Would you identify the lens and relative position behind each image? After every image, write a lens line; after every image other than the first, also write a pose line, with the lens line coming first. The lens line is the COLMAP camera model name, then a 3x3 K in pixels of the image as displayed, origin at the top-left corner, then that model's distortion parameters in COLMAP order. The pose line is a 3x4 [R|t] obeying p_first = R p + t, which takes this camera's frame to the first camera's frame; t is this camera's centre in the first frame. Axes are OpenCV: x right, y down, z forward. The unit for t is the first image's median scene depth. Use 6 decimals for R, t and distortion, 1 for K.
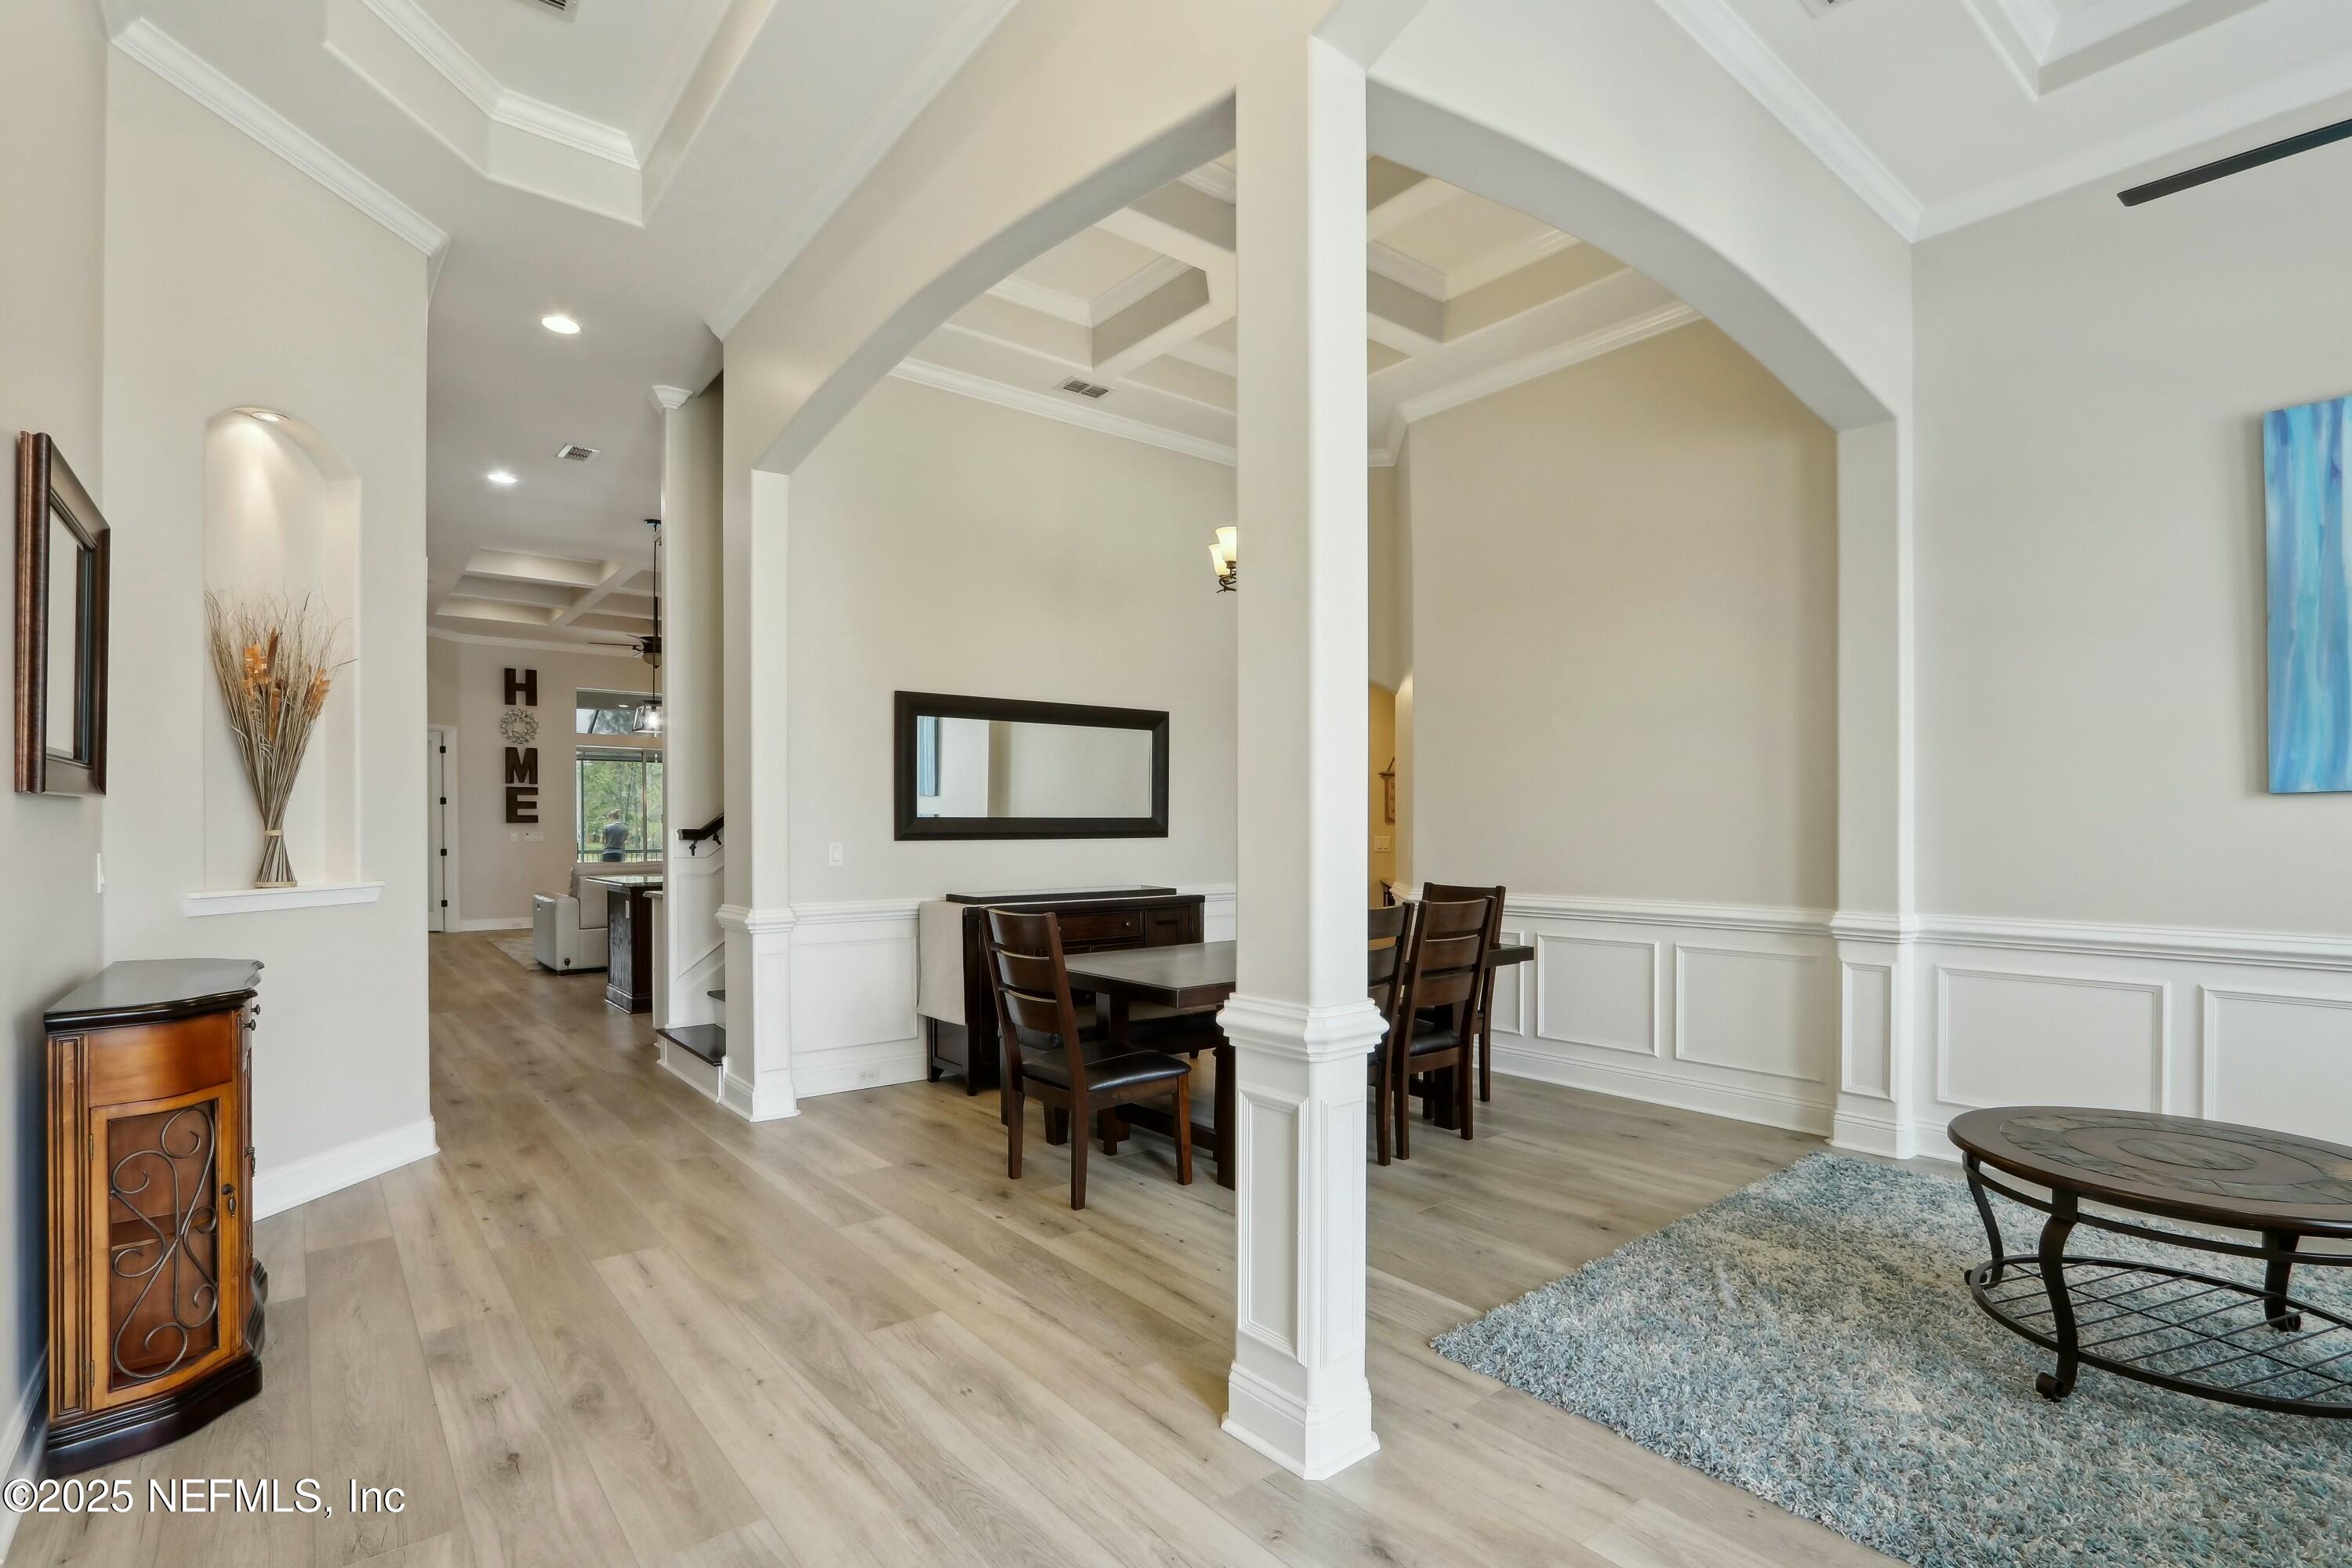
lens RADIAL K [[1089.9, 0, 1174.6], [0, 1089.9, 823.2], [0, 0, 1]] dist [-0.001409, -0.000153]
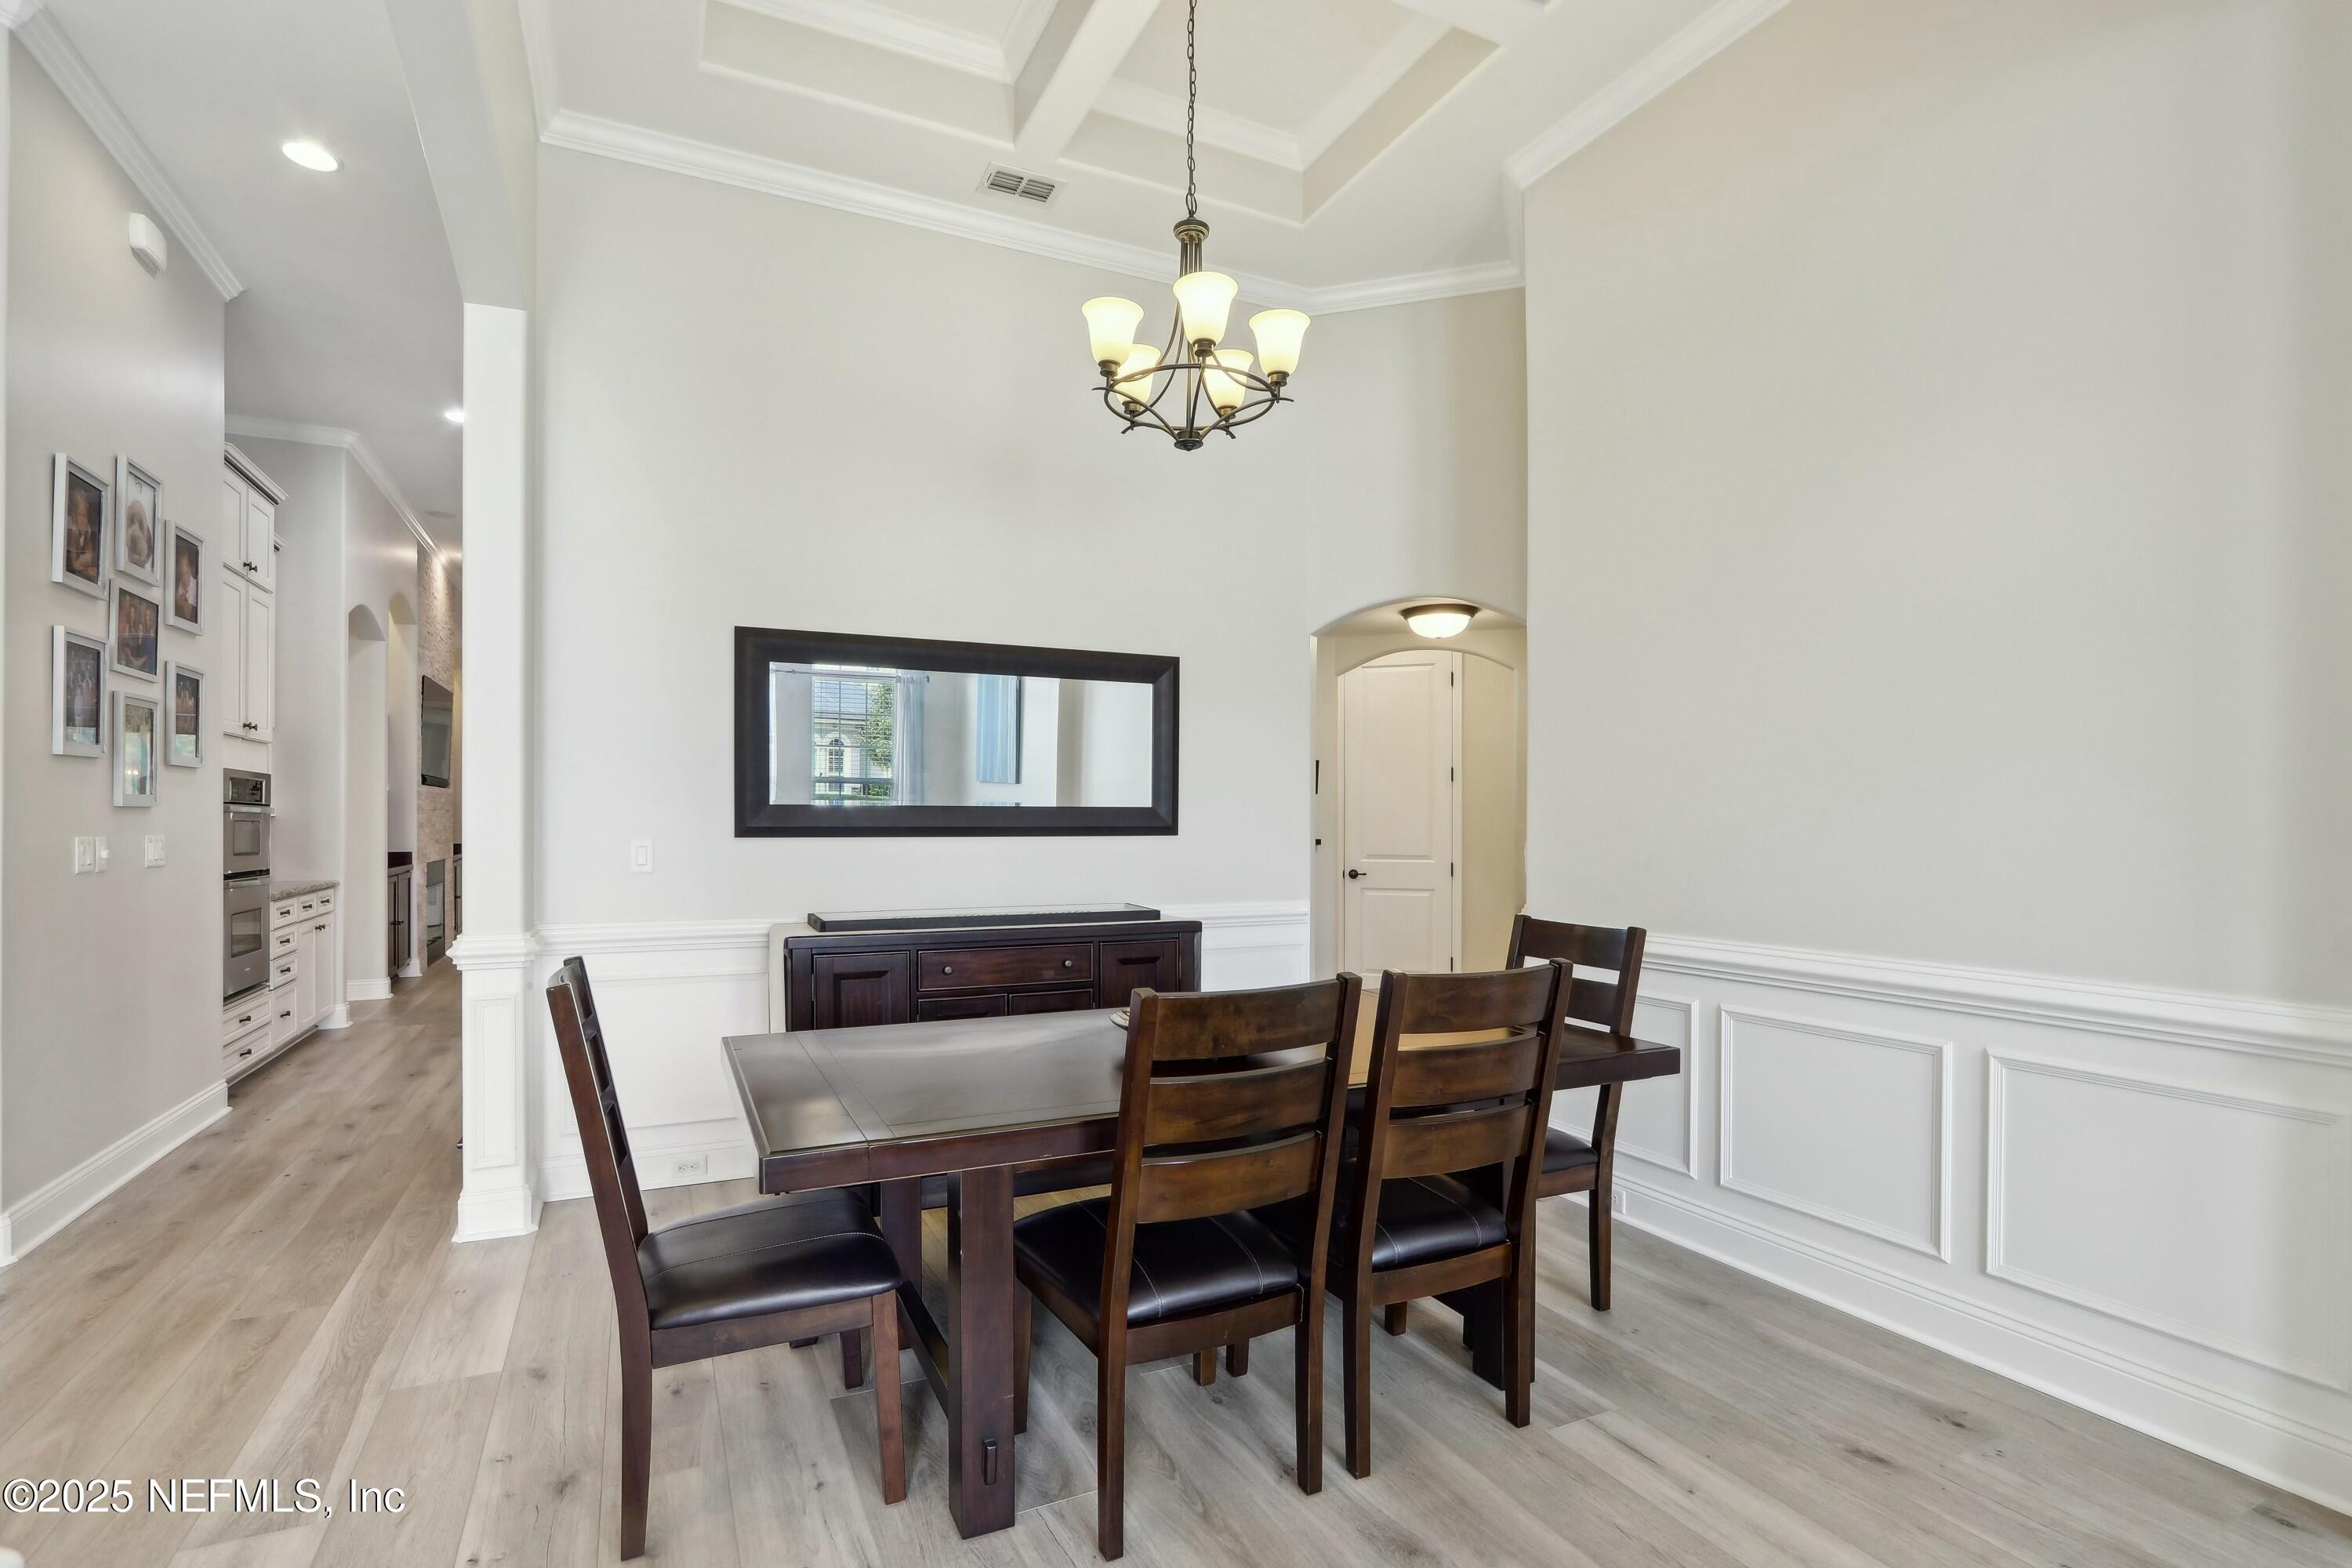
lens RADIAL K [[1102.7, 0, 1168.7], [0, 1102.7, 813.8], [0, 0, 1]] dist [0.002630, -0.000060]
pose [[0.972631, 0.005555, -0.232290, 0.185824], [-0.005807, 0.999983, -0.000401, -0.000421], [0.232284, 0.001739, 0.972646, 0.364621]]
